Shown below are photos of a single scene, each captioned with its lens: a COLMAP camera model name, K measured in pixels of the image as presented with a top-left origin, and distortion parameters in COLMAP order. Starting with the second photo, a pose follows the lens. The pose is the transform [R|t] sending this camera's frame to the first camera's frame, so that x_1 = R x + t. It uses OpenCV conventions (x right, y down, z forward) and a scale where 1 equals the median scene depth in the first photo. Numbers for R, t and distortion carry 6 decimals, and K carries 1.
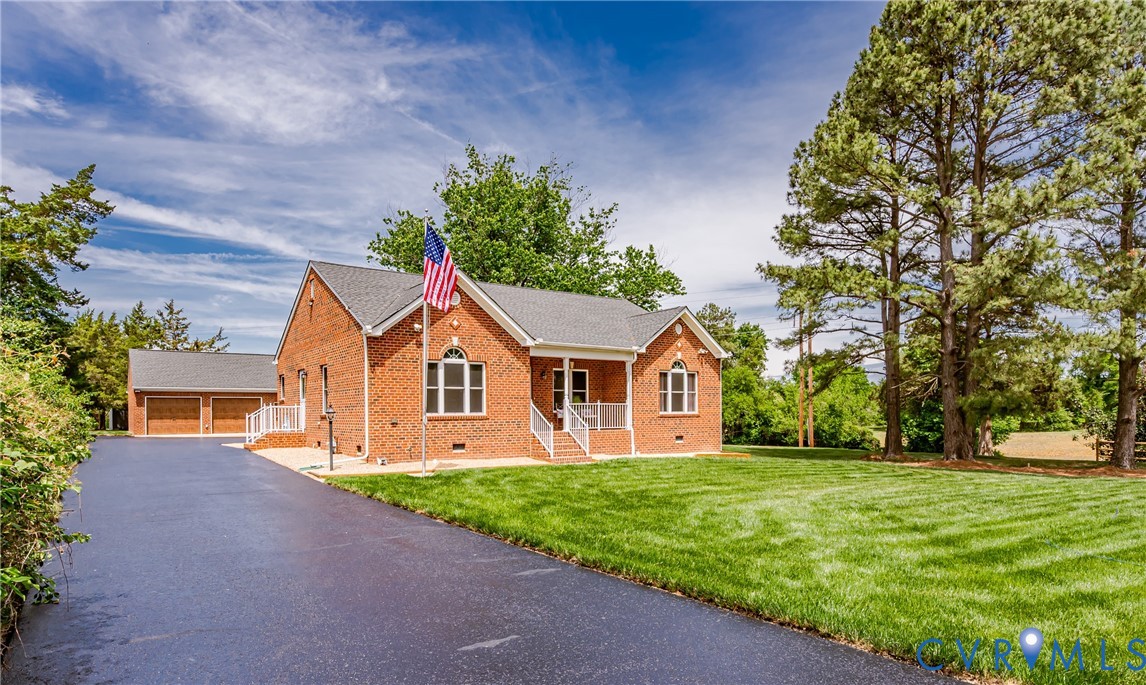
lens RADIAL K [[643.3, 0, 573.8], [0, 643.3, 420.8], [0, 0, 1]] dist [0.002881, -0.003029]
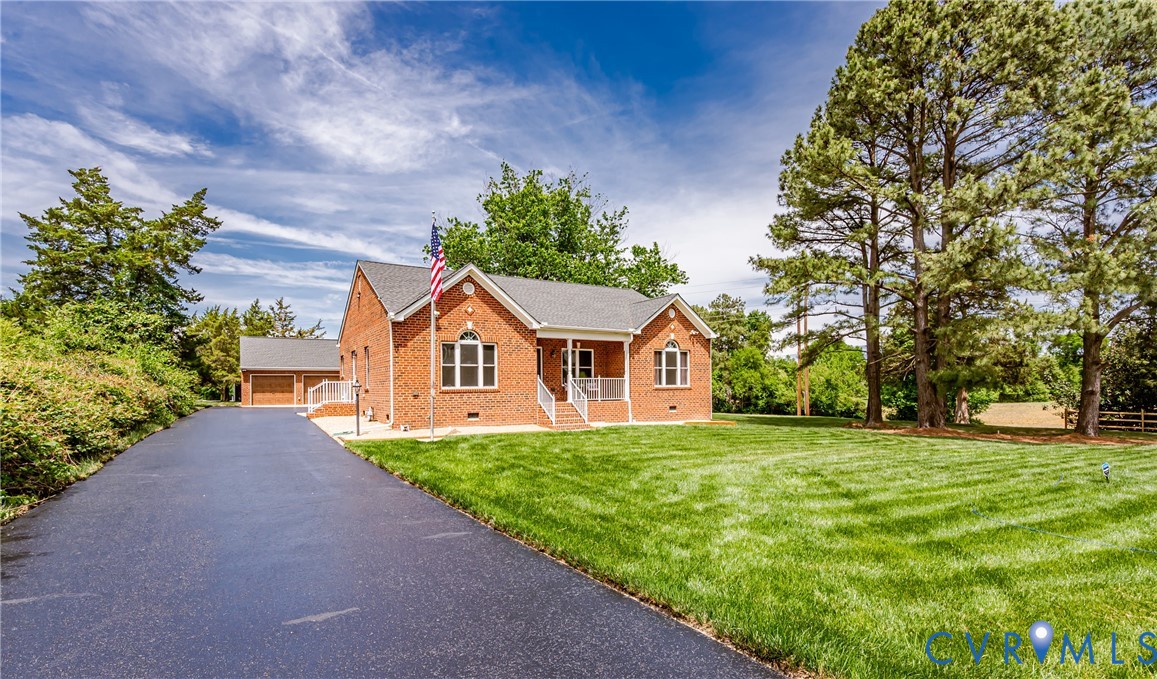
lens RADIAL K [[530.4, 0, 576.2], [0, 530.4, 388.1], [0, 0, 1]] dist [0.001949, -0.000200]
pose [[0.997314, -0.002854, -0.073195, 0.060959], [0.002072, 0.999940, -0.010758, 0.001073], [0.073221, 0.010578, 0.997260, 0.040940]]
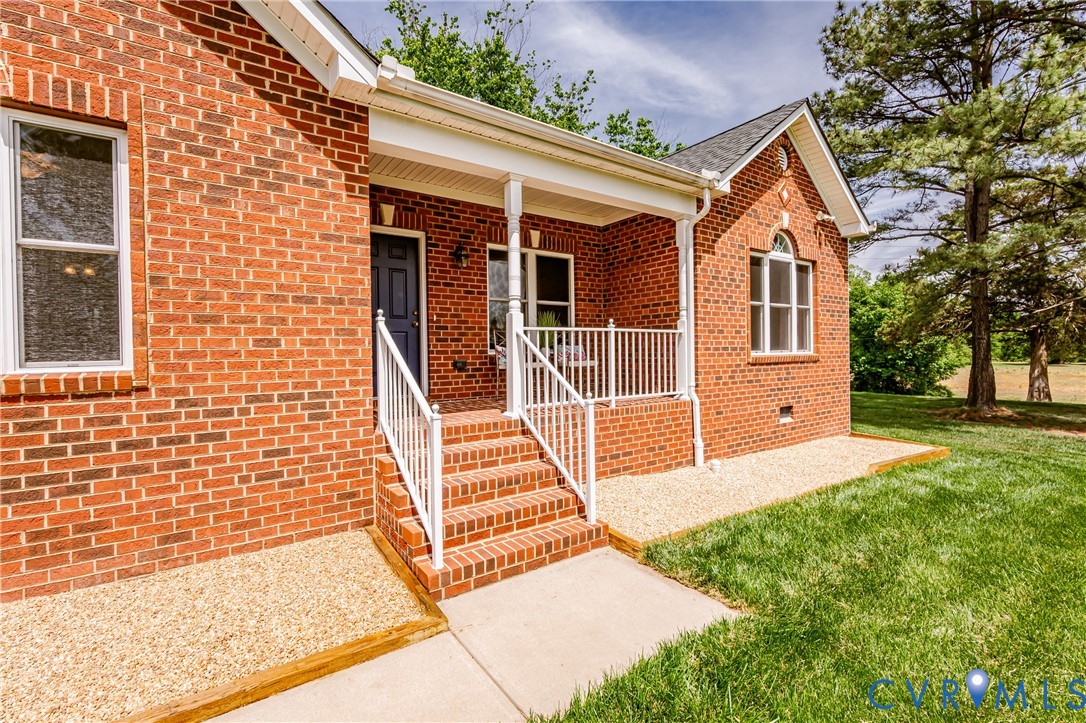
lens RADIAL K [[481.7, 0, 538.3], [0, 481.7, 355.8], [0, 0, 1]] dist [-0.003143, -0.000307]
pose [[0.999904, -0.007679, -0.011572, 0.002075], [0.007614, 0.999955, -0.005667, -0.009760], [0.011615, 0.005578, 0.999917, 0.670424]]
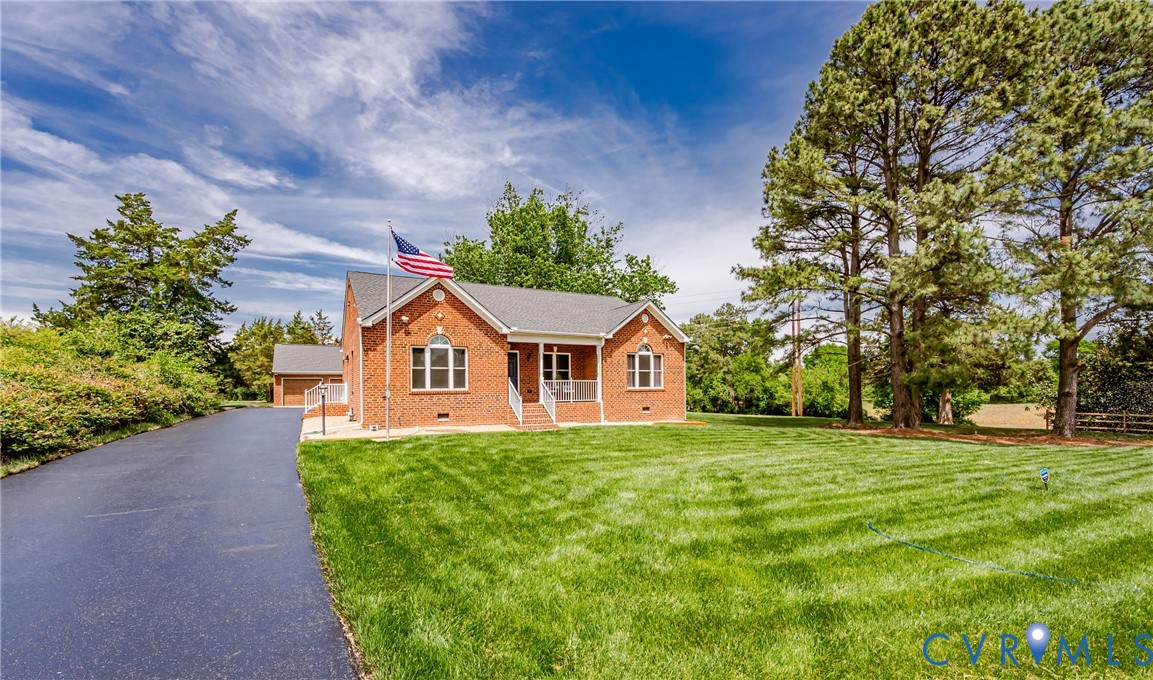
lens RADIAL K [[480.3, 0, 579.1], [0, 480.3, 387.1], [0, 0, 1]] dist [0.002557, 0.000942]
pose [[0.992972, -0.004148, -0.118279, 0.145358], [0.002107, 0.999847, -0.017377, 0.001427], [0.118333, 0.017005, 0.992828, 0.093333]]
